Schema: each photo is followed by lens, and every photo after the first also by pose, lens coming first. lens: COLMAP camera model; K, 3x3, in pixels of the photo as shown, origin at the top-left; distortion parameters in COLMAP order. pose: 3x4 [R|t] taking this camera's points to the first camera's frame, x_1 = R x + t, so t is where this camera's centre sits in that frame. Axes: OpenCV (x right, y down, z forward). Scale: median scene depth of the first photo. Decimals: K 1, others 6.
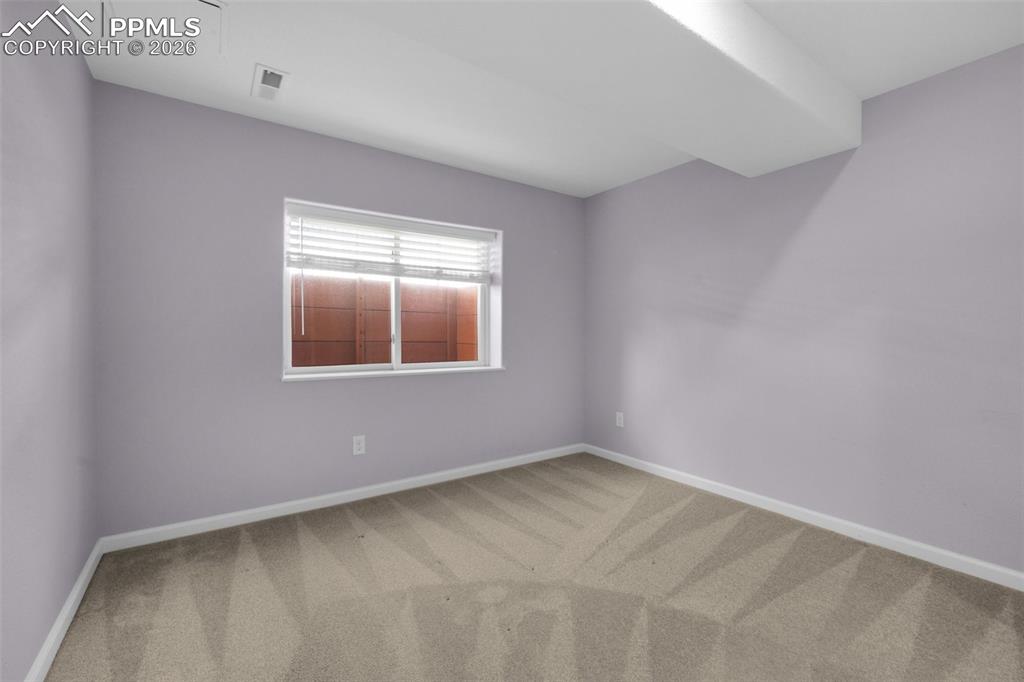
lens RADIAL K [[438.5, 0, 510.5], [0, 438.5, 340.2], [0, 0, 1]] dist [-0.002008, 0.000714]
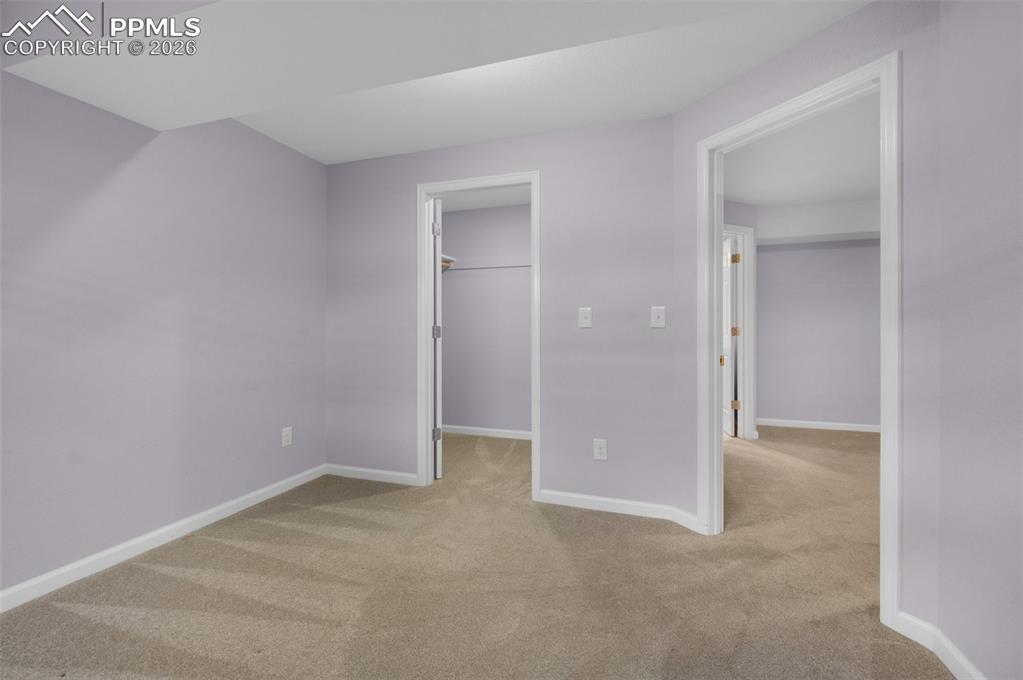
lens RADIAL K [[438.0, 0, 509.9], [0, 438.0, 333.3], [0, 0, 1]] dist [-0.002008, 0.000714]
pose [[-0.598890, -0.011344, 0.800751, -0.493357], [0.001070, 0.999887, 0.014966, -0.022316], [-0.800830, 0.009820, -0.598811, 1.112803]]
